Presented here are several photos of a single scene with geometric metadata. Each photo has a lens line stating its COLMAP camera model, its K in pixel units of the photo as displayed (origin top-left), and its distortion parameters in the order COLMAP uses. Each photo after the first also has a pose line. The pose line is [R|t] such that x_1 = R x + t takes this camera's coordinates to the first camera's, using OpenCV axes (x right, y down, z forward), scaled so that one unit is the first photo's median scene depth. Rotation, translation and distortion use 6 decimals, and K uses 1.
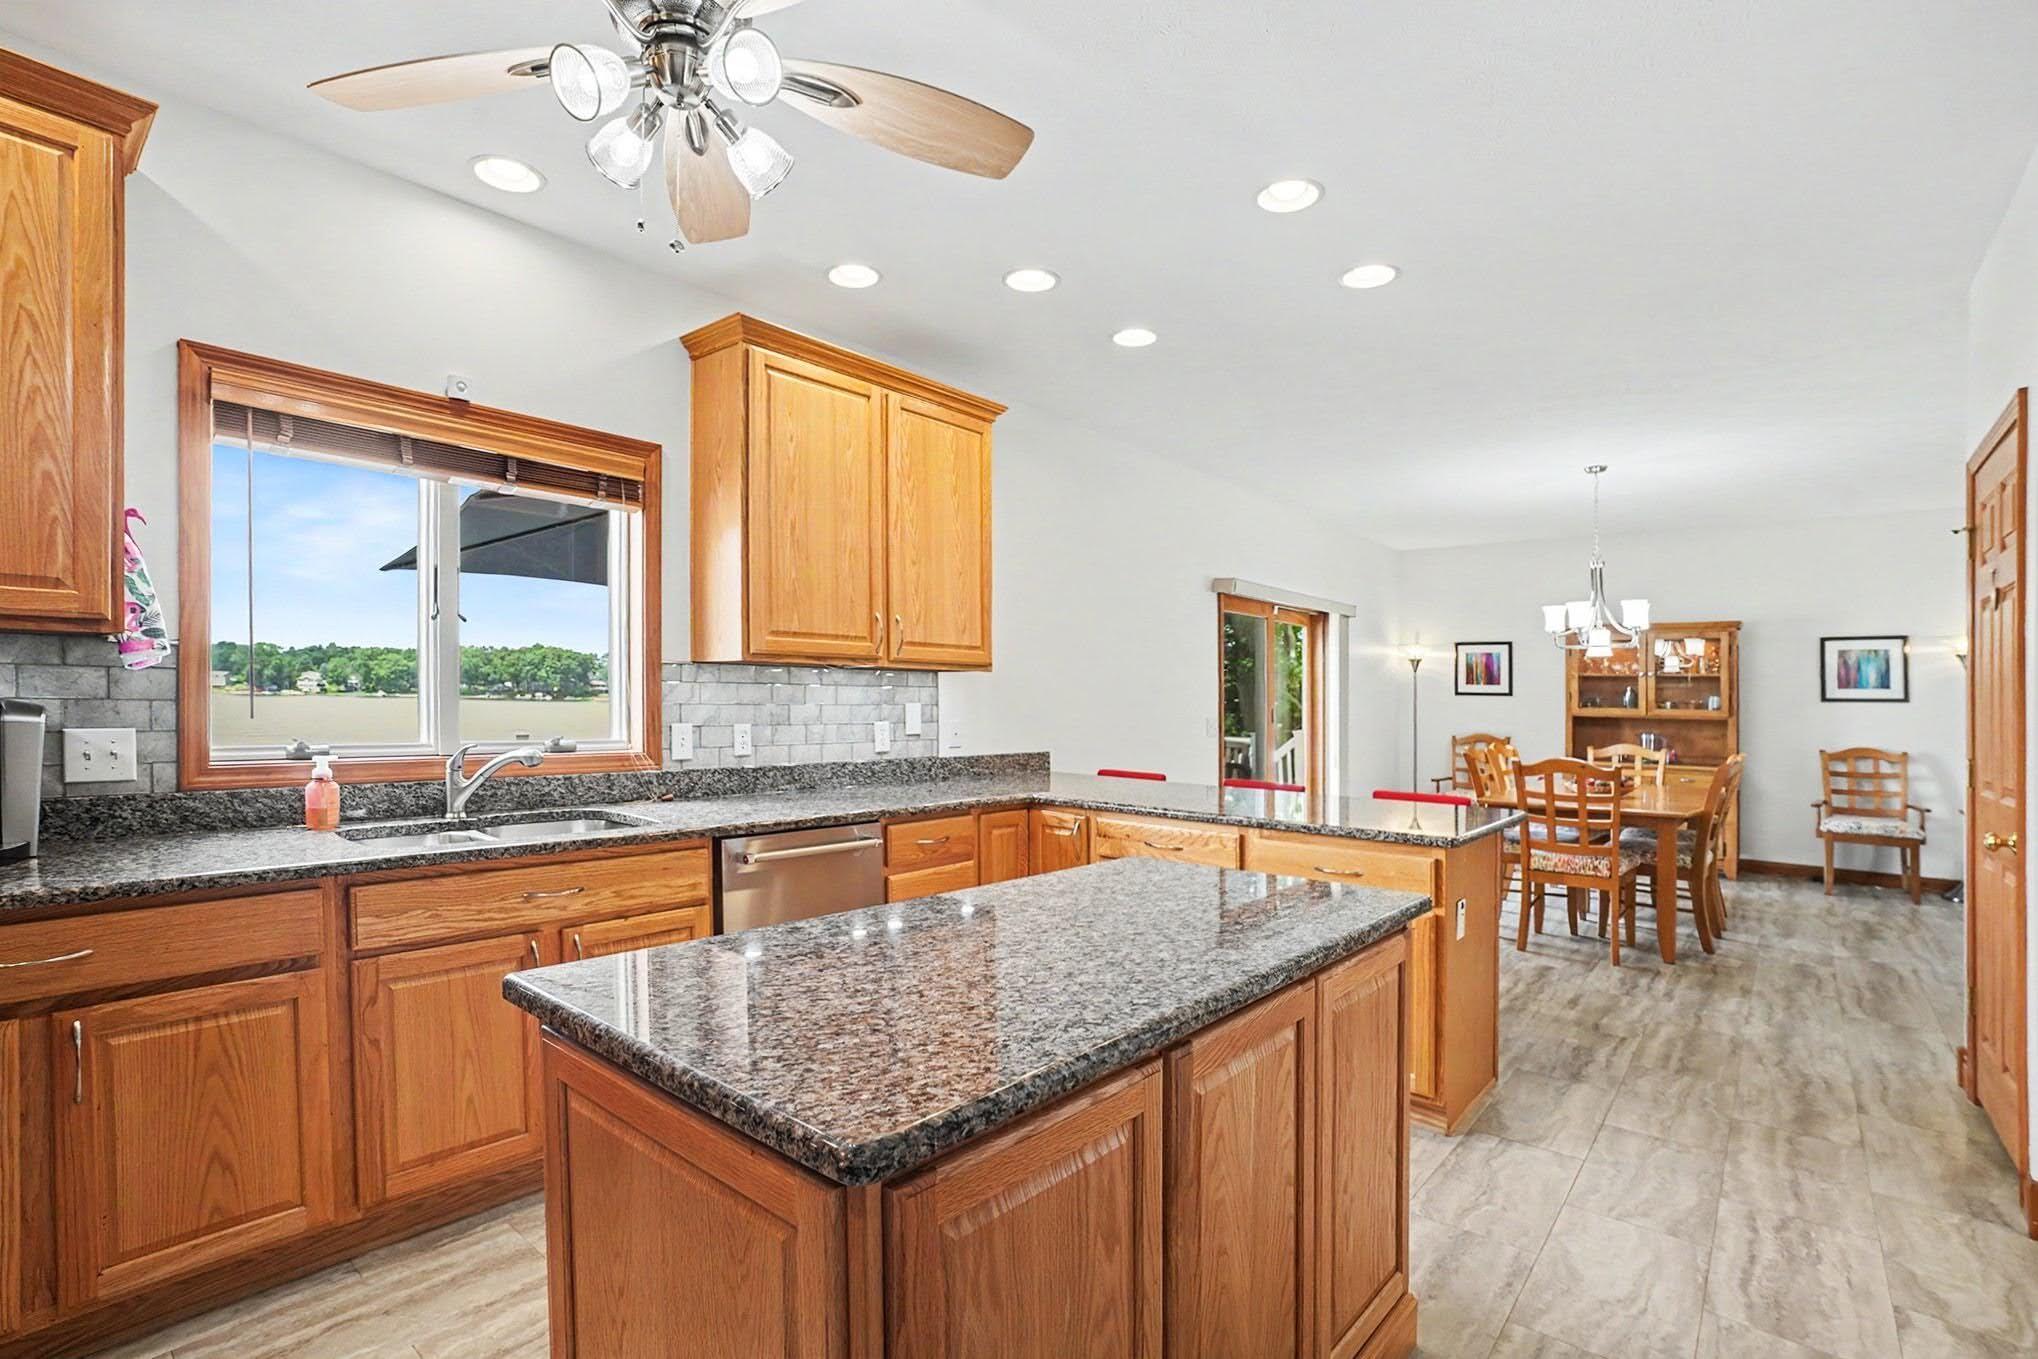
lens RADIAL K [[949.5, 0, 1006.6], [0, 949.5, 689.1], [0, 0, 1]] dist [-0.016377, 0.003259]
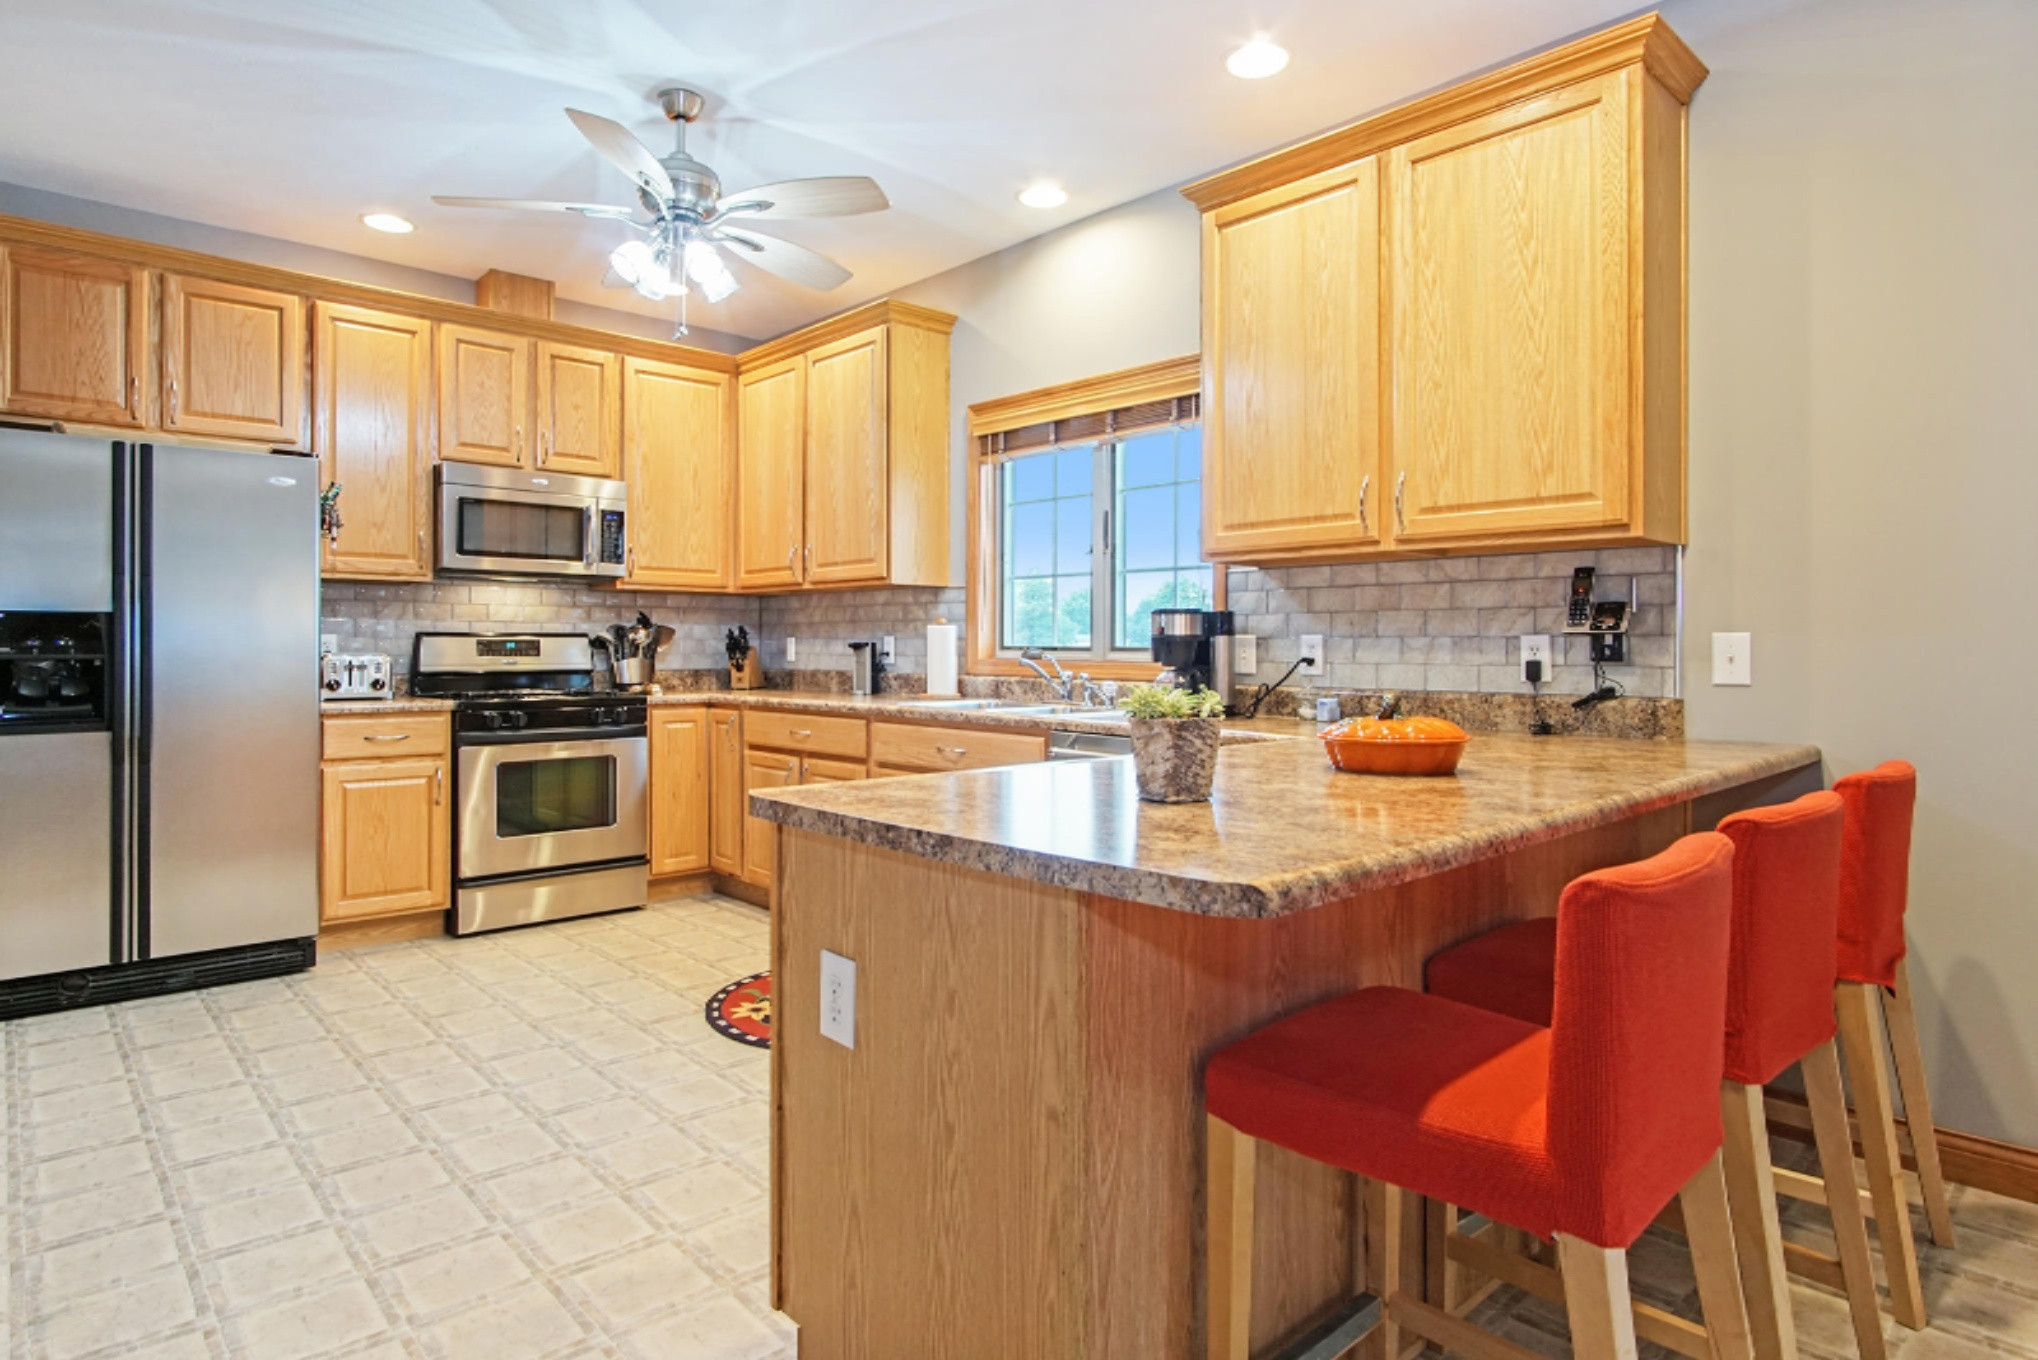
lens RADIAL K [[1172.0, 0, 1009.0], [0, 1172.0, 653.9], [0, 0, 1]] dist [0.036424, -0.018494]
pose [[-0.096868, -0.010488, -0.995242, 0.793823], [0.004850, 0.999928, -0.011010, 0.062938], [0.995285, -0.005894, -0.096810, 0.847682]]
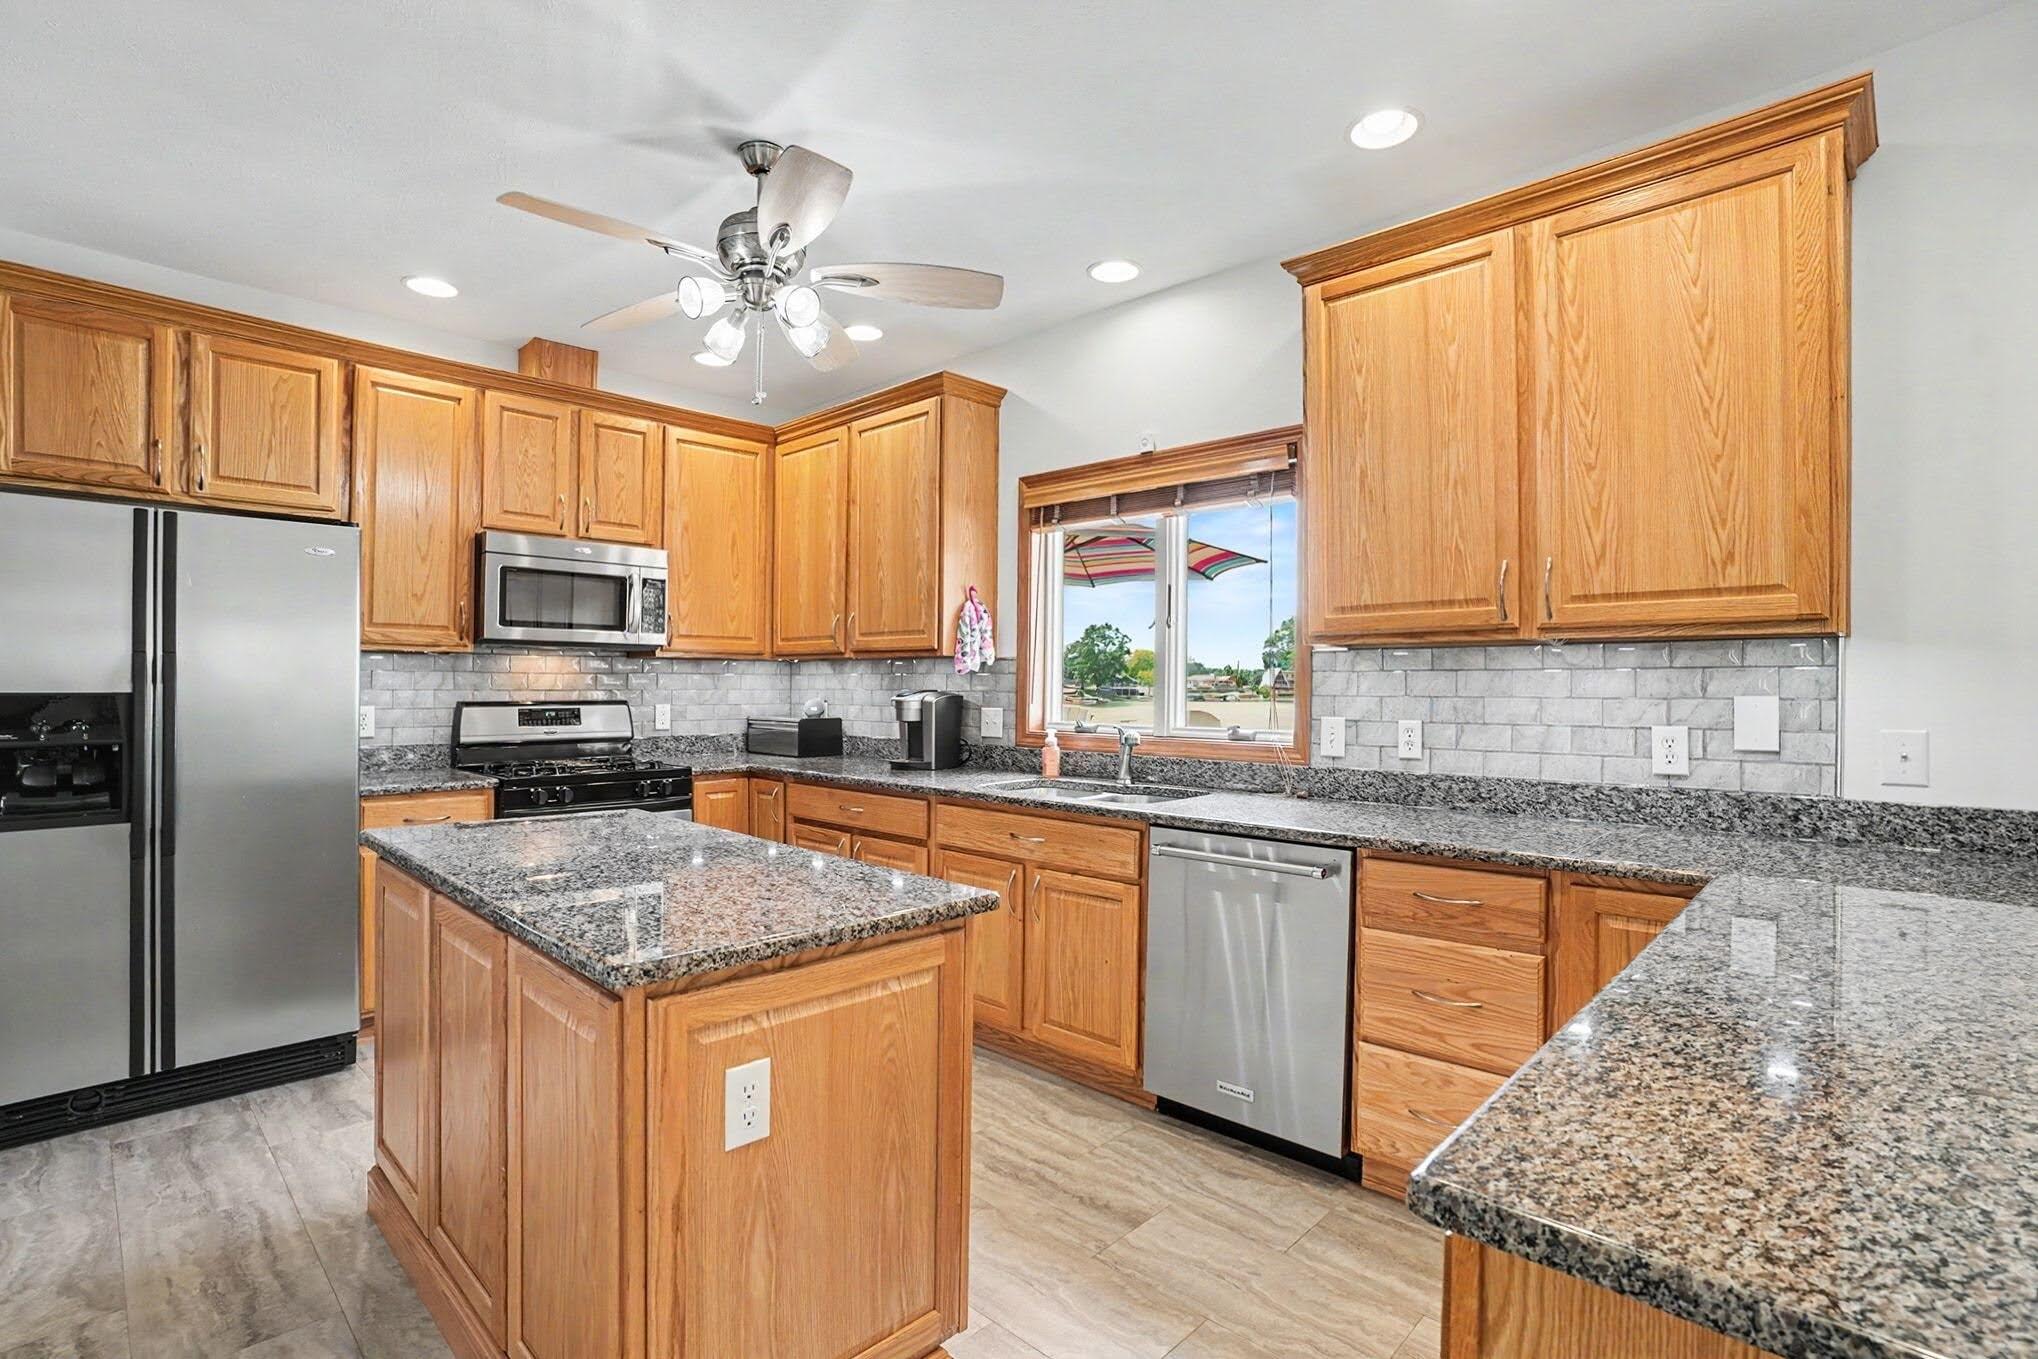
lens RADIAL K [[1000.5, 0, 1019.1], [0, 1000.5, 688.8], [0, 0, 1]] dist [-0.021634, 0.012162]
pose [[-0.025450, -0.011103, -0.999614, 0.605415], [0.006047, 0.999918, -0.011260, 0.017481], [0.999658, -0.006332, -0.025381, 0.694226]]
